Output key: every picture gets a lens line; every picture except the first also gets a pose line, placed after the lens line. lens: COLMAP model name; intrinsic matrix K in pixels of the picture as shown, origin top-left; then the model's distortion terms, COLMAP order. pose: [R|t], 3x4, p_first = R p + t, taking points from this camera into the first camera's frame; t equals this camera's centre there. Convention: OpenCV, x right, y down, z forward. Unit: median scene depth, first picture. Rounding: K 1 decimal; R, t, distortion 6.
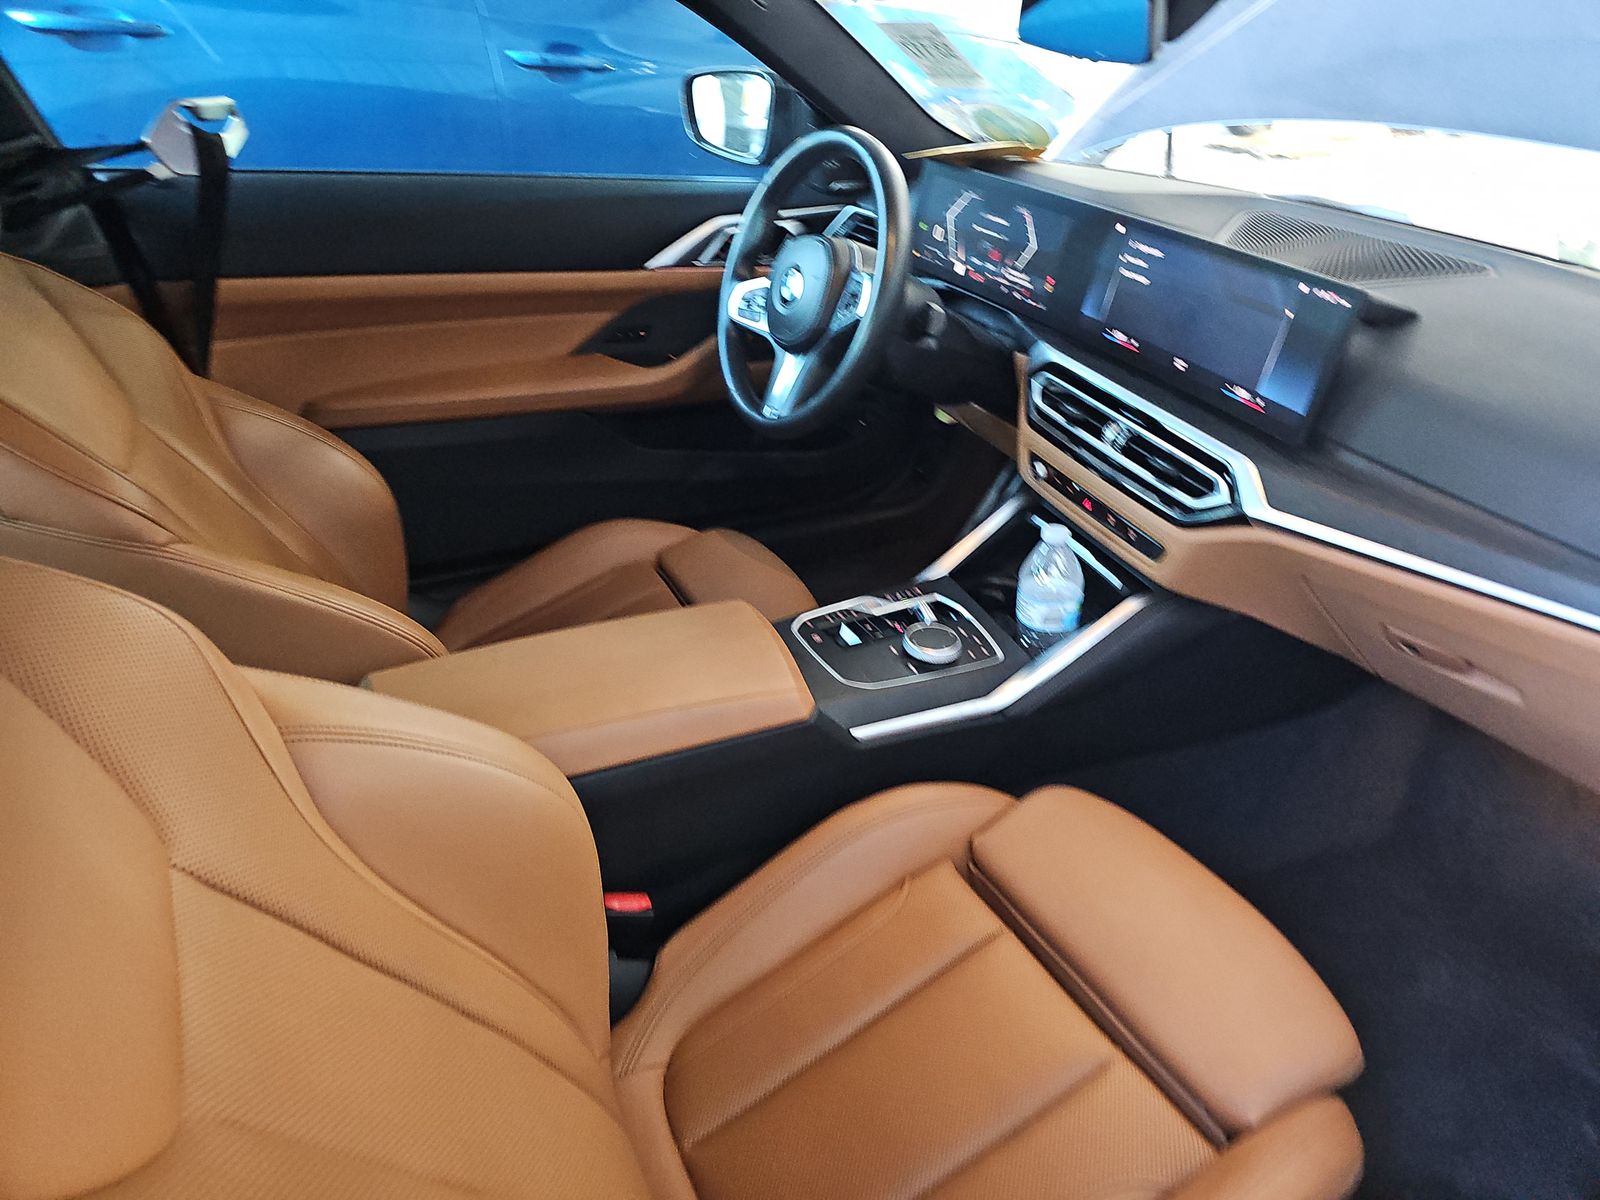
lens RADIAL K [[1070.1, 0, 800.0], [0, 1070.1, 600.0], [0, 0, 1]] dist [0.019976, -0.005398]
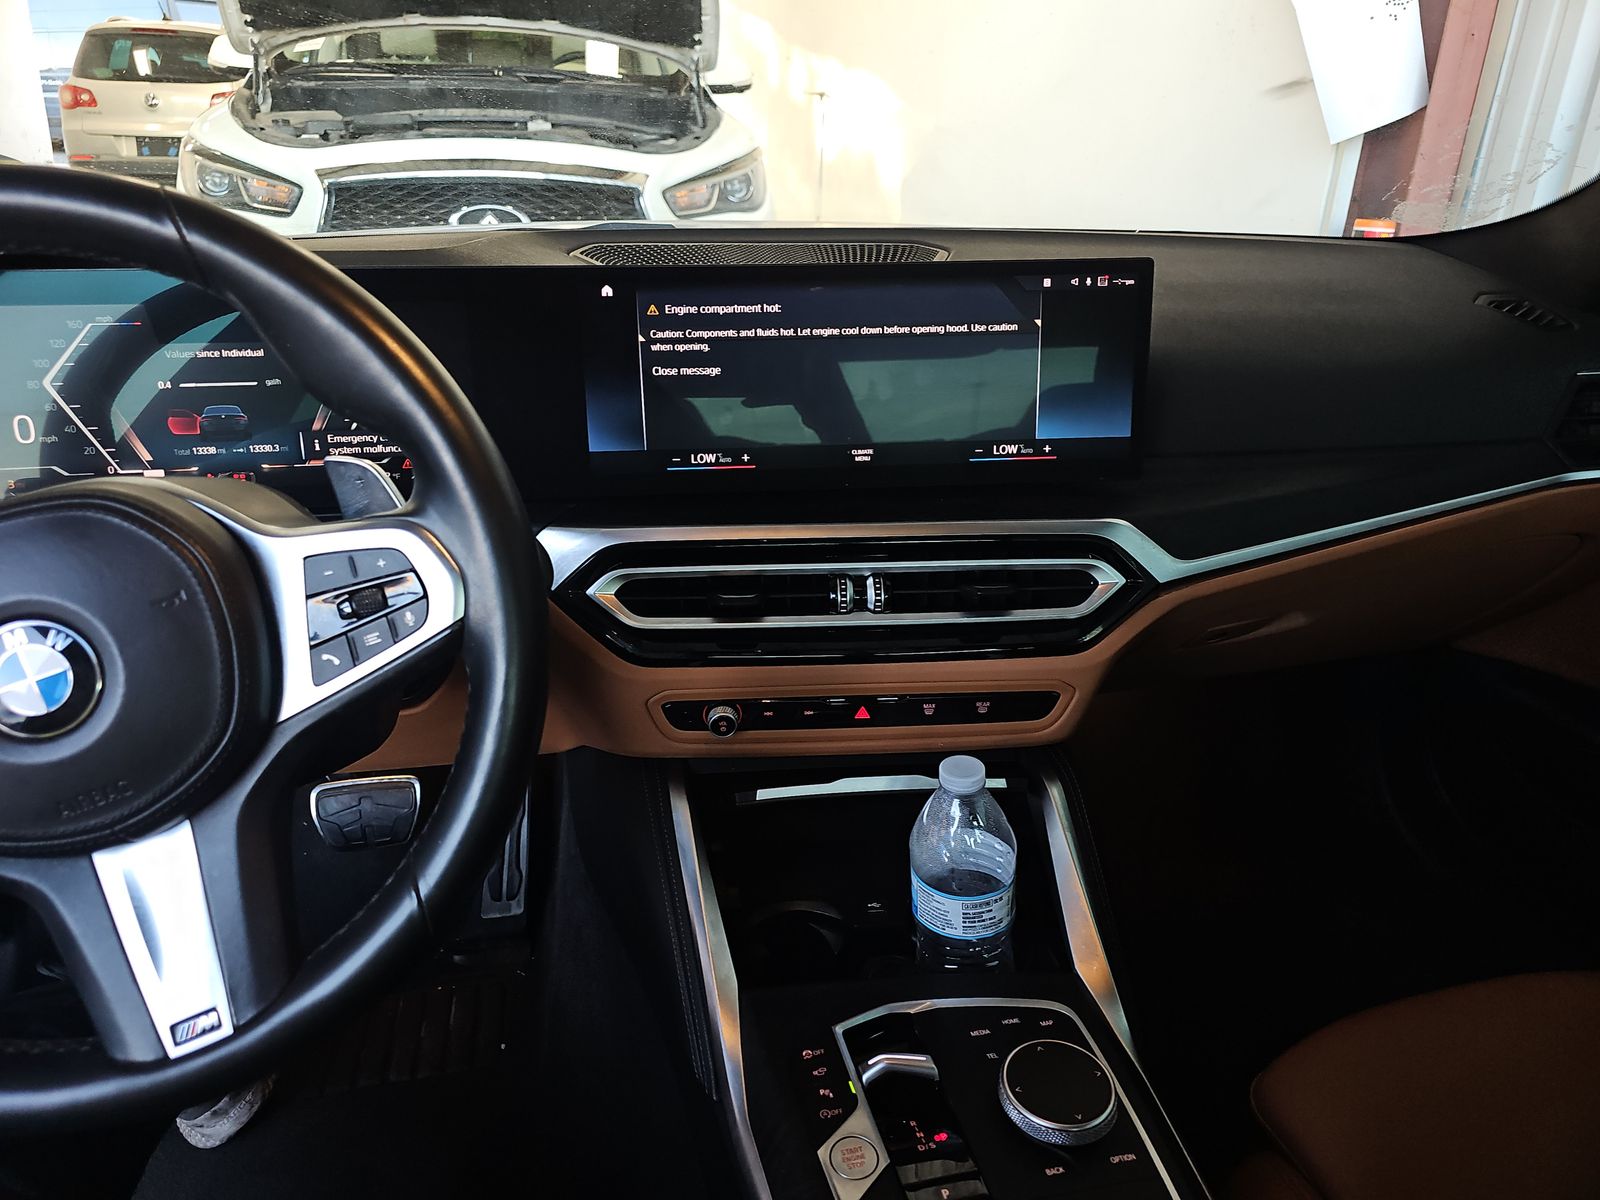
lens RADIAL K [[1056.4, 0, 800.8], [0, 1056.4, 618.7], [0, 0, 1]] dist [0.000286, -0.003885]
pose [[0.265602, -0.456769, 0.849010, -0.196806], [0.485126, 0.824345, 0.291734, -0.288743], [-0.833132, 0.334392, 0.440538, 0.670650]]
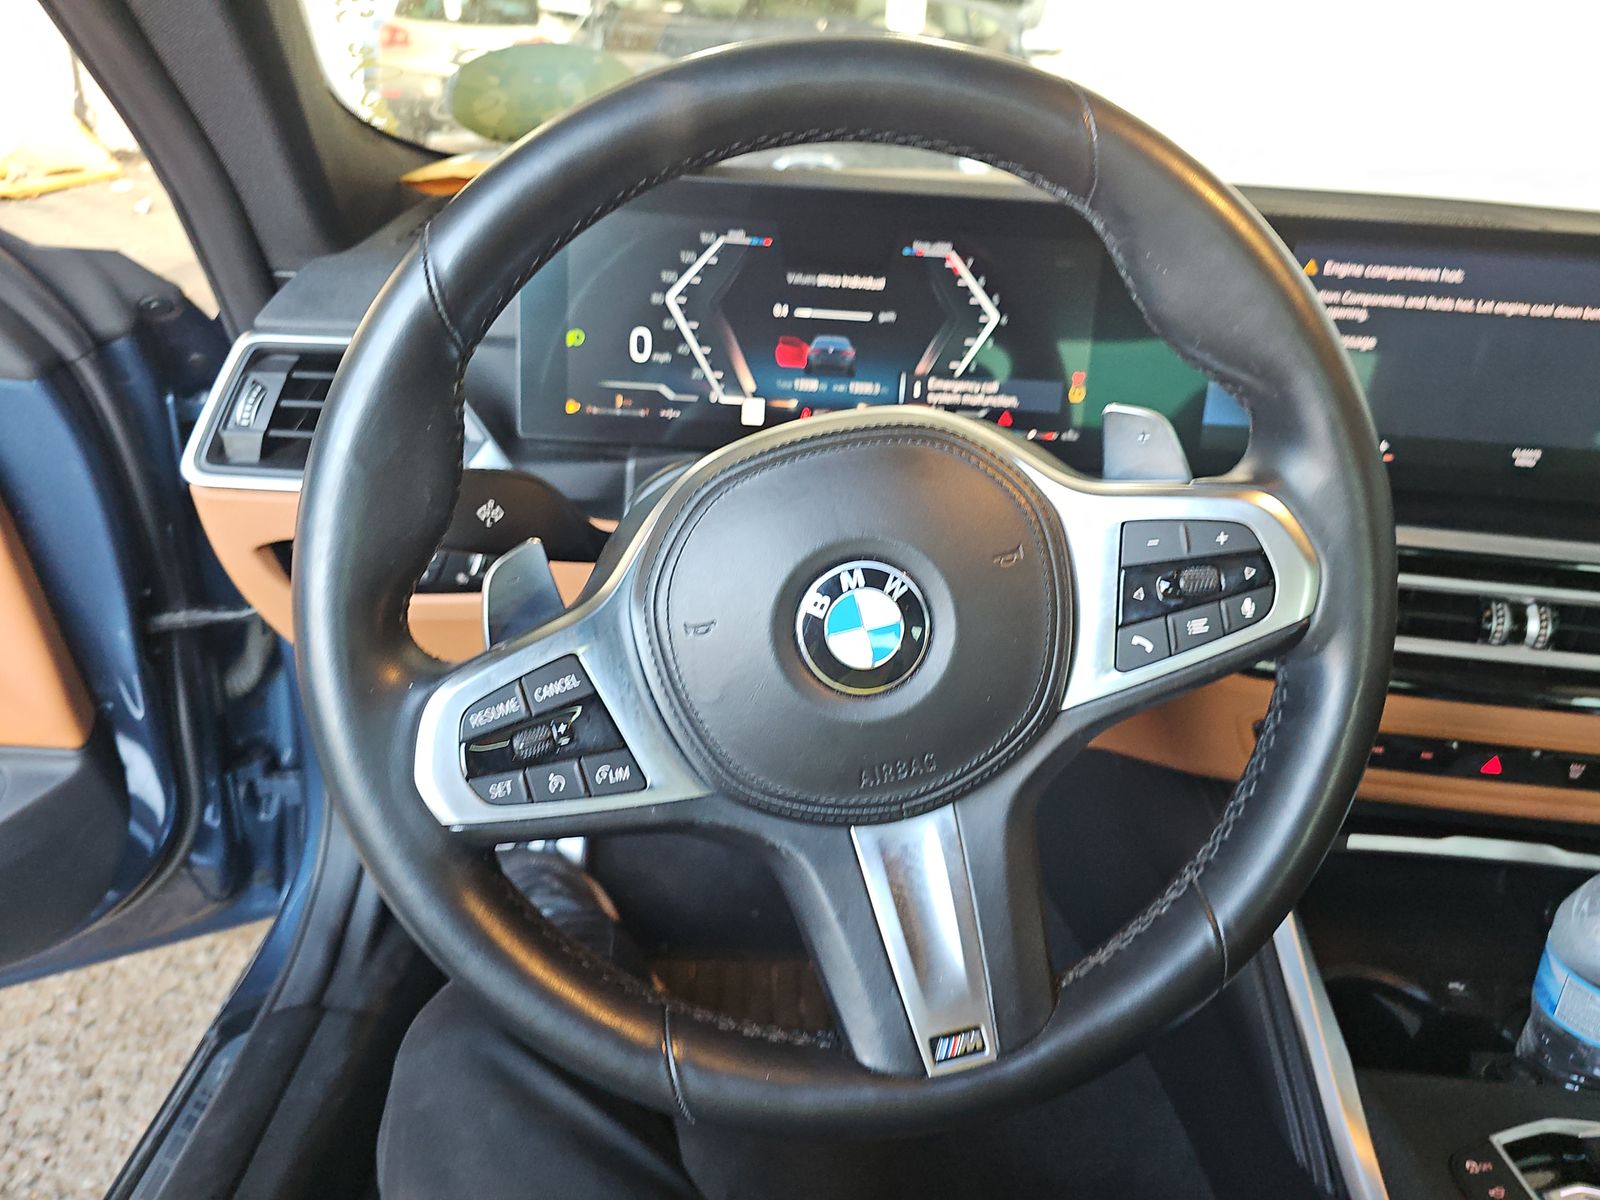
lens RADIAL K [[1070.1, 0, 800.0], [0, 1070.1, 600.0], [0, 0, 1]] dist [0.019976, -0.005398]
pose [[0.459992, -0.414170, 0.785411, -0.222383], [0.421625, 0.880348, 0.217300, -0.363304], [-0.781435, 0.231193, 0.579577, 0.844494]]
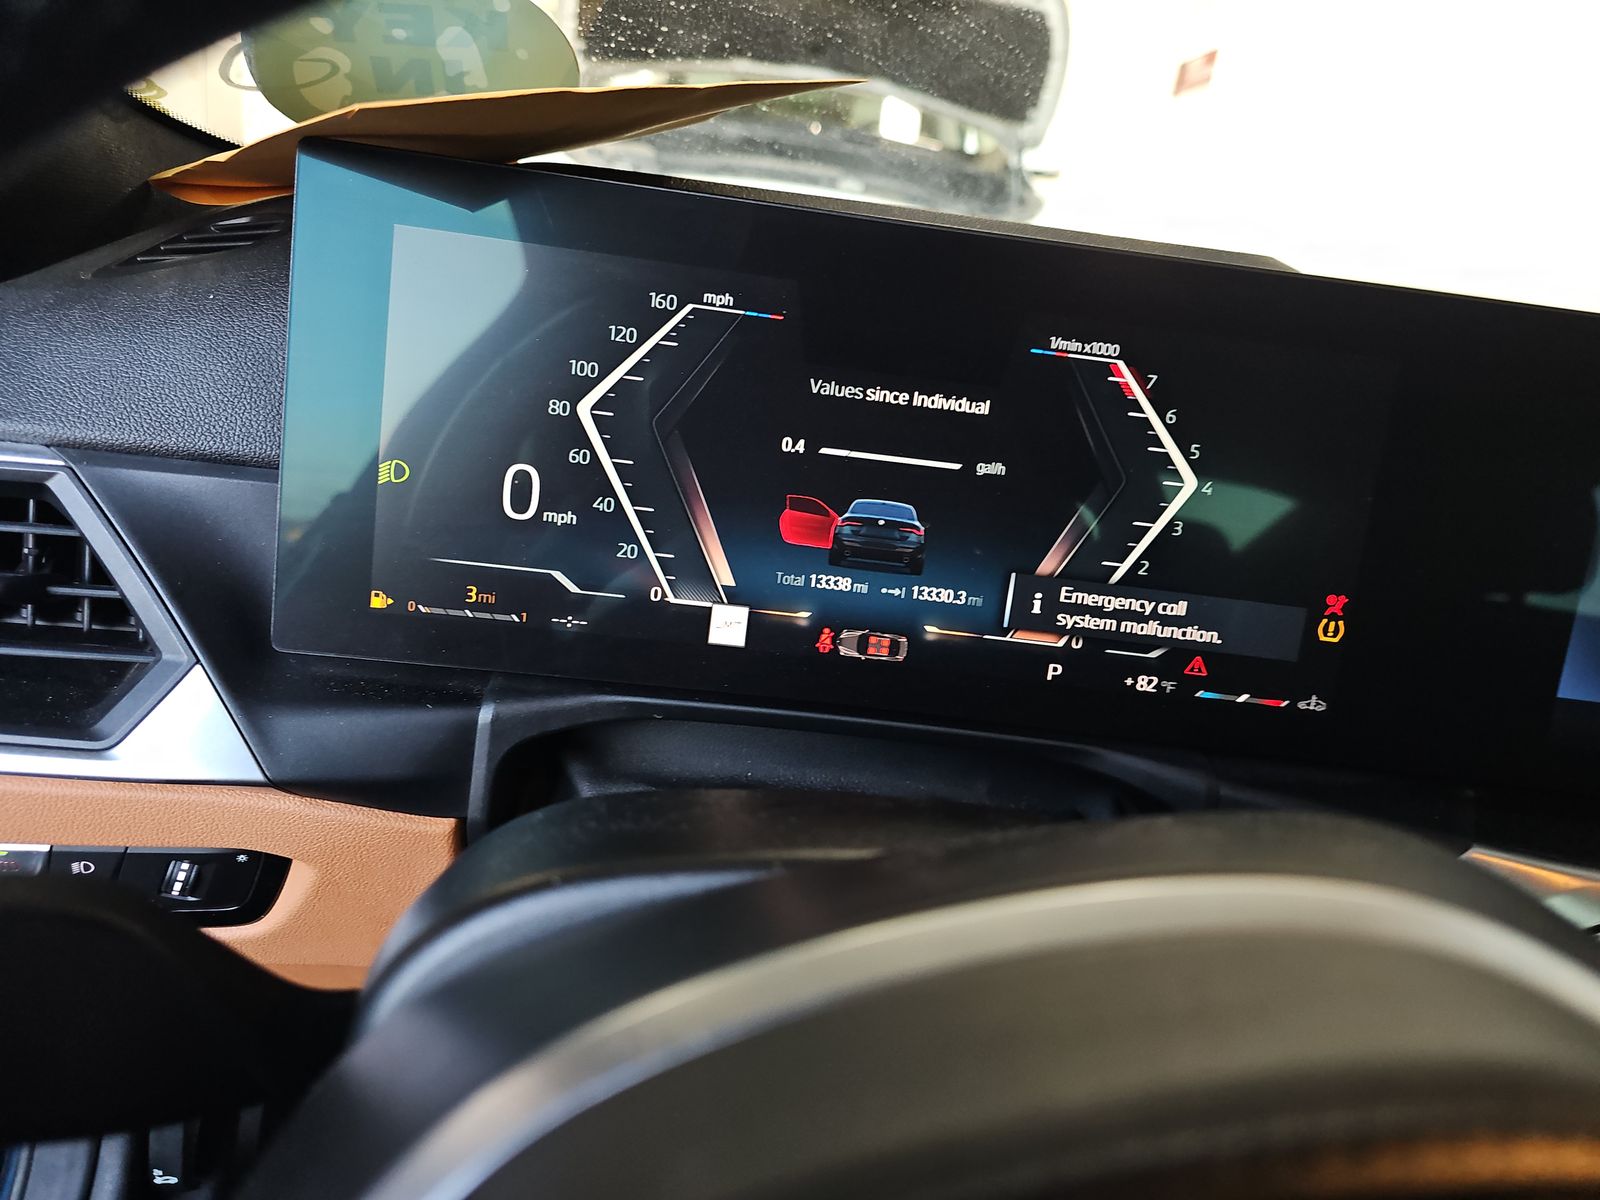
lens RADIAL K [[1070.1, 0, 800.0], [0, 1070.1, 600.0], [0, 0, 1]] dist [0.019976, -0.005398]
pose [[0.457165, -0.314371, 0.831969, -0.029259], [0.363148, 0.919895, 0.148046, -0.378915], [-0.811865, 0.234446, 0.534706, 0.963734]]
